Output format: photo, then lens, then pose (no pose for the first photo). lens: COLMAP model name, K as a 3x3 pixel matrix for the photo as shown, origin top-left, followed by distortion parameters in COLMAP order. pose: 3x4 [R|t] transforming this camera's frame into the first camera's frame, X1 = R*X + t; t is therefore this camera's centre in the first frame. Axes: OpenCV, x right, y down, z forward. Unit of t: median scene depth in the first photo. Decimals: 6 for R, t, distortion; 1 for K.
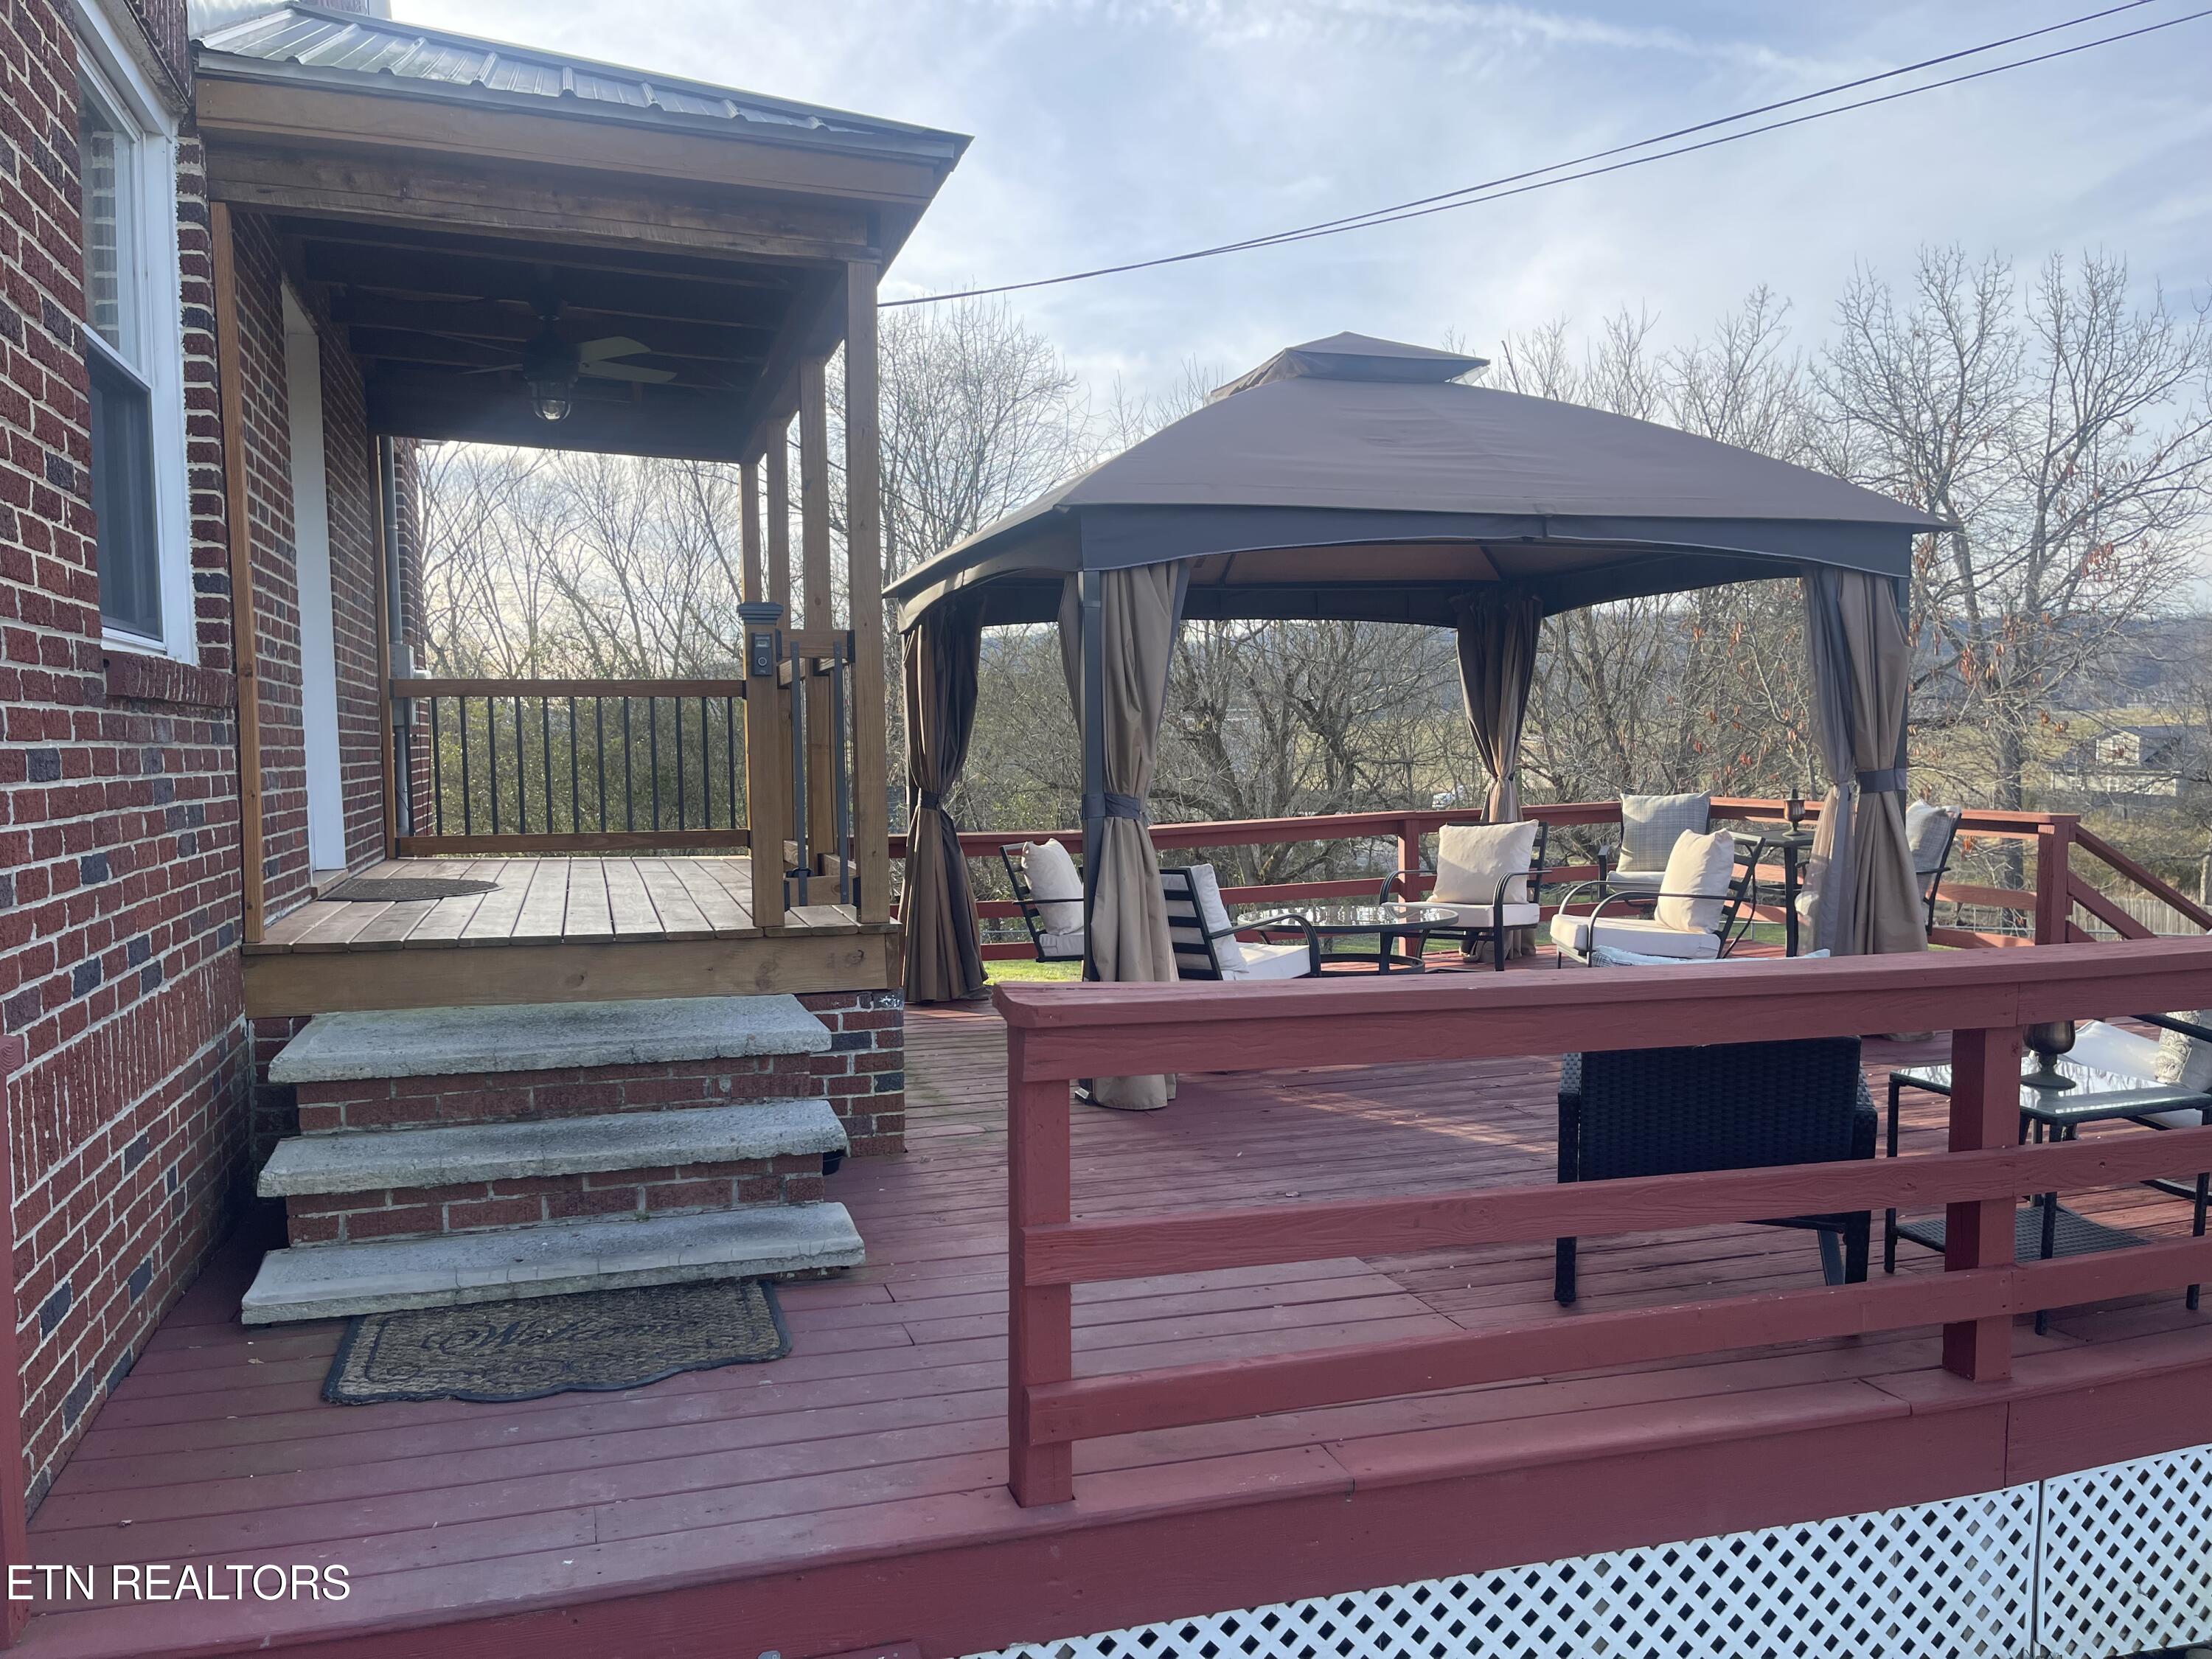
lens RADIAL K [[1667.1, 0, 1105.1], [0, 1667.1, 828.9], [0, 0, 1]] dist [0.067154, -0.086634]
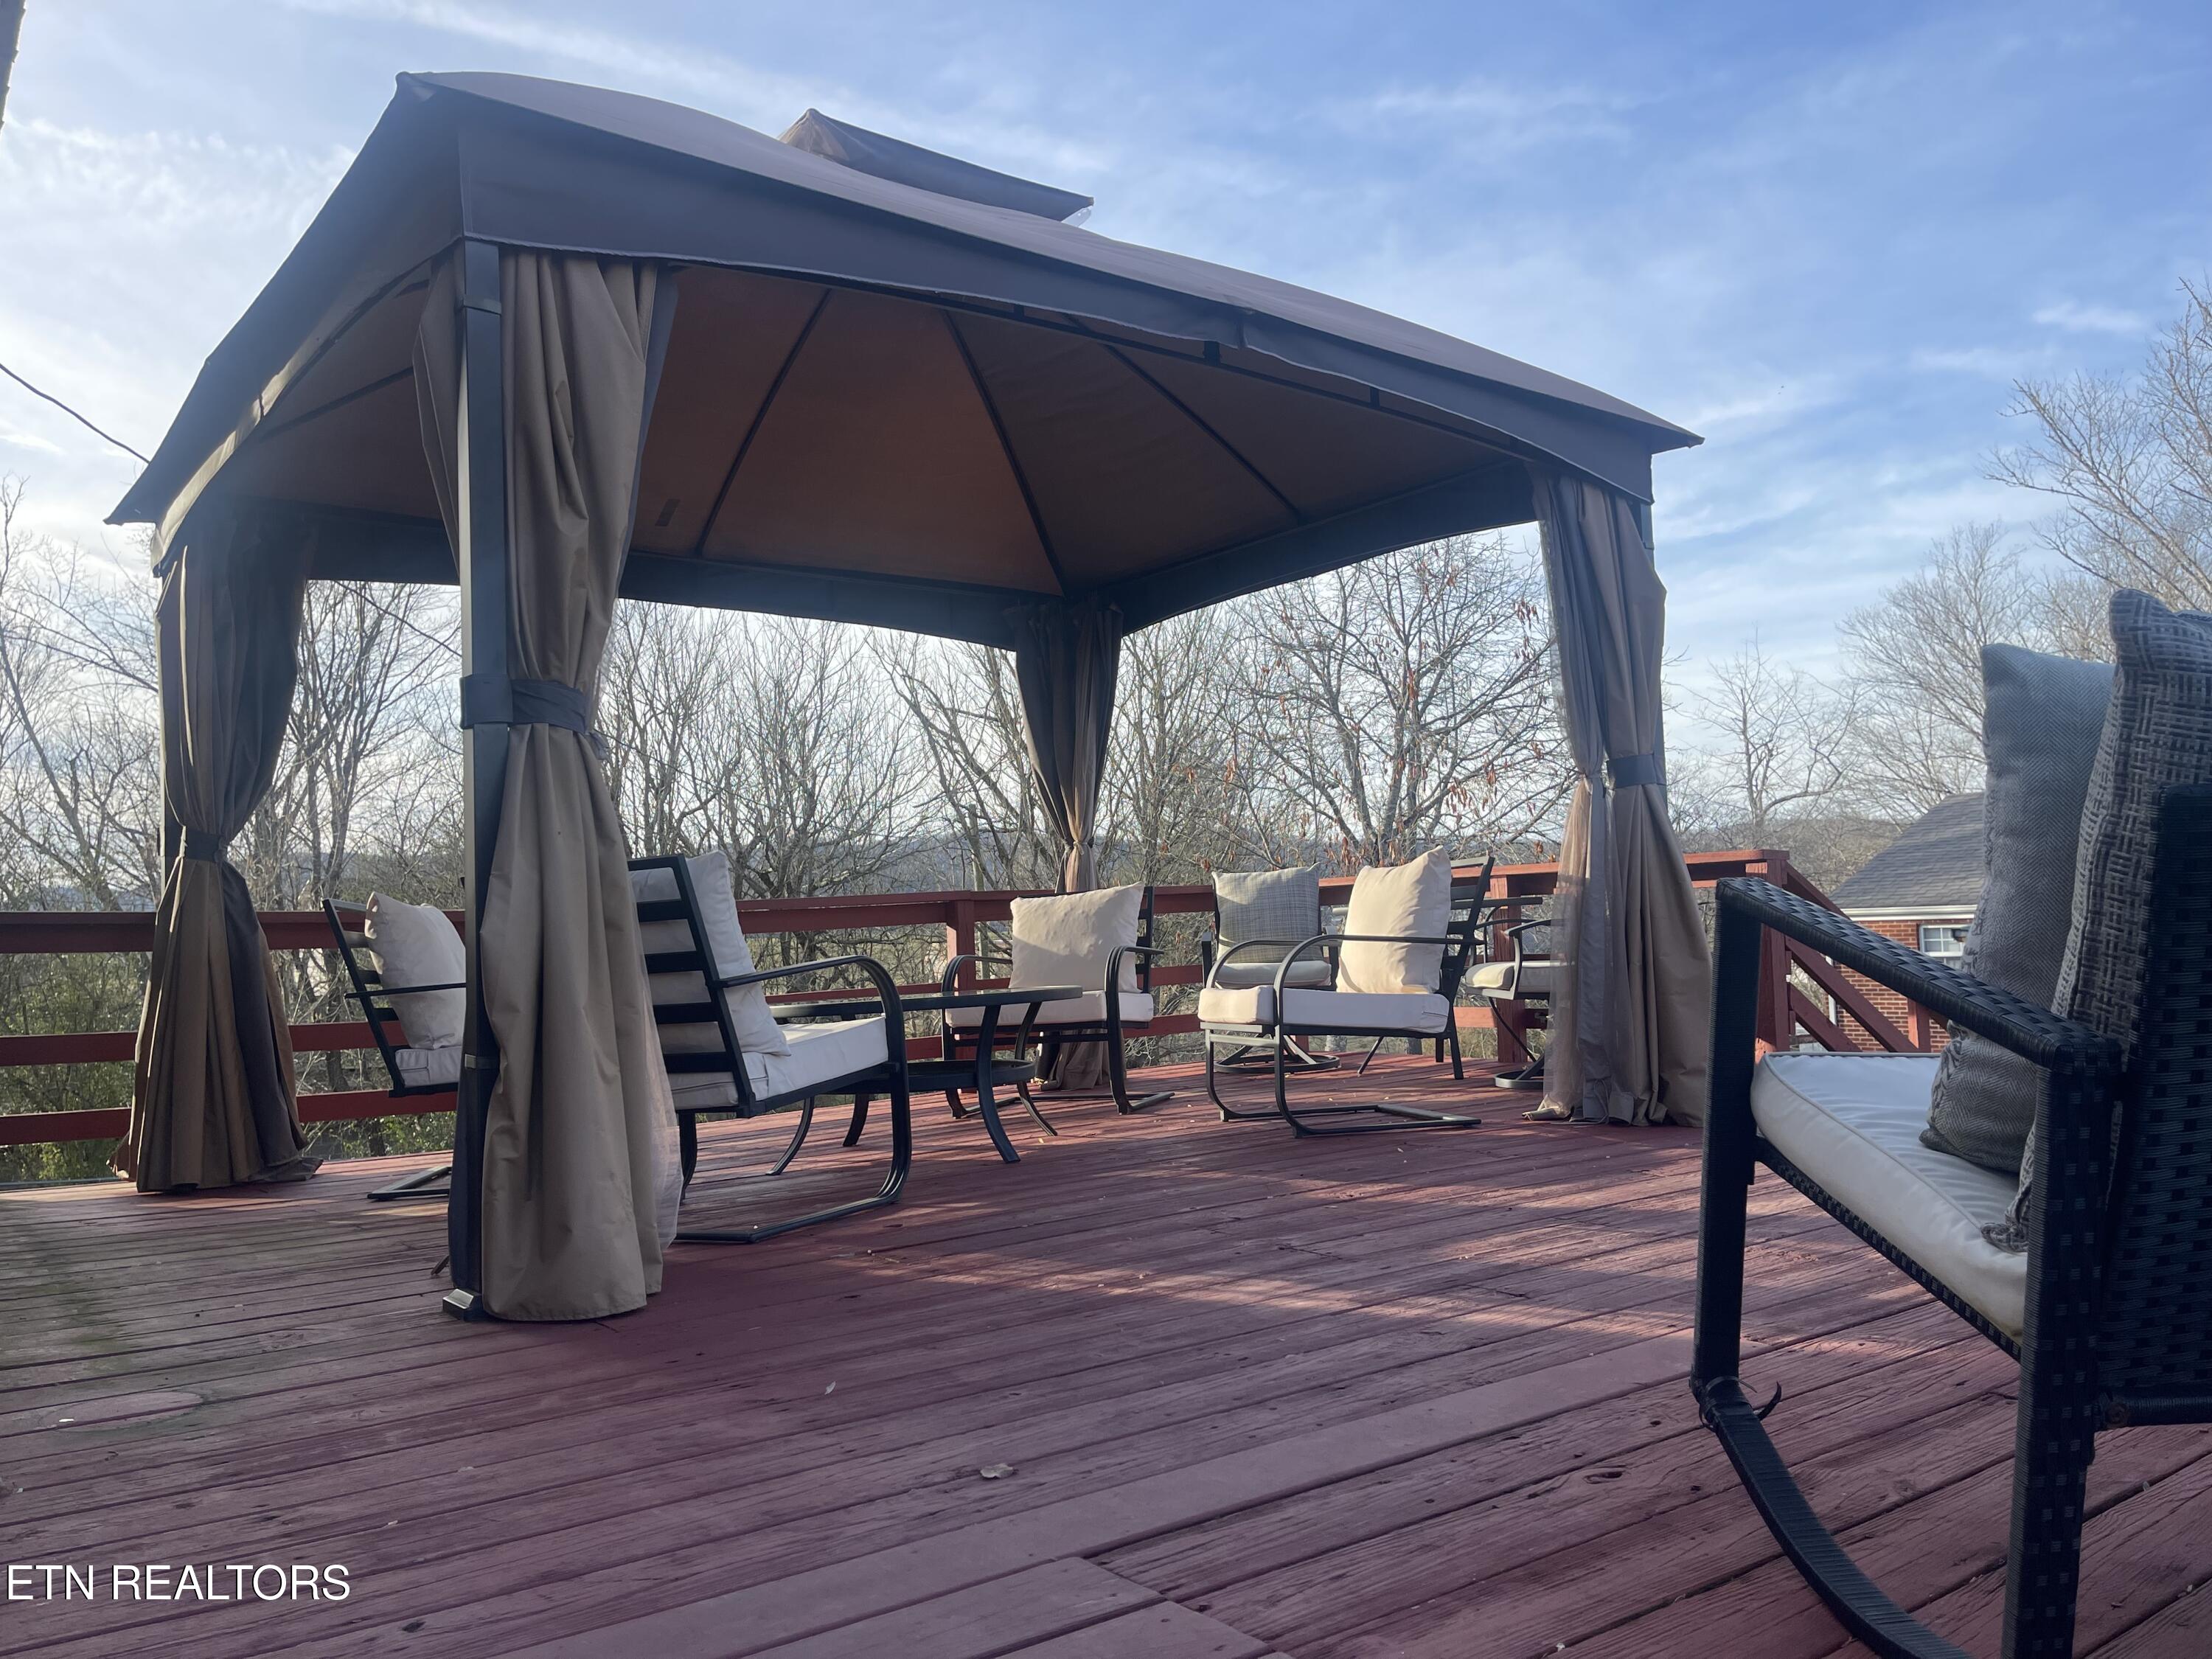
lens RADIAL K [[1667.1, 0, 1115.7], [0, 1667.1, 837.2], [0, 0, 1]] dist [0.067154, -0.086634]
pose [[0.943082, 0.000838, 0.332558, 0.003180], [0.040707, 0.992186, -0.117939, 0.092684], [-0.330058, 0.124763, 0.935679, 0.475429]]
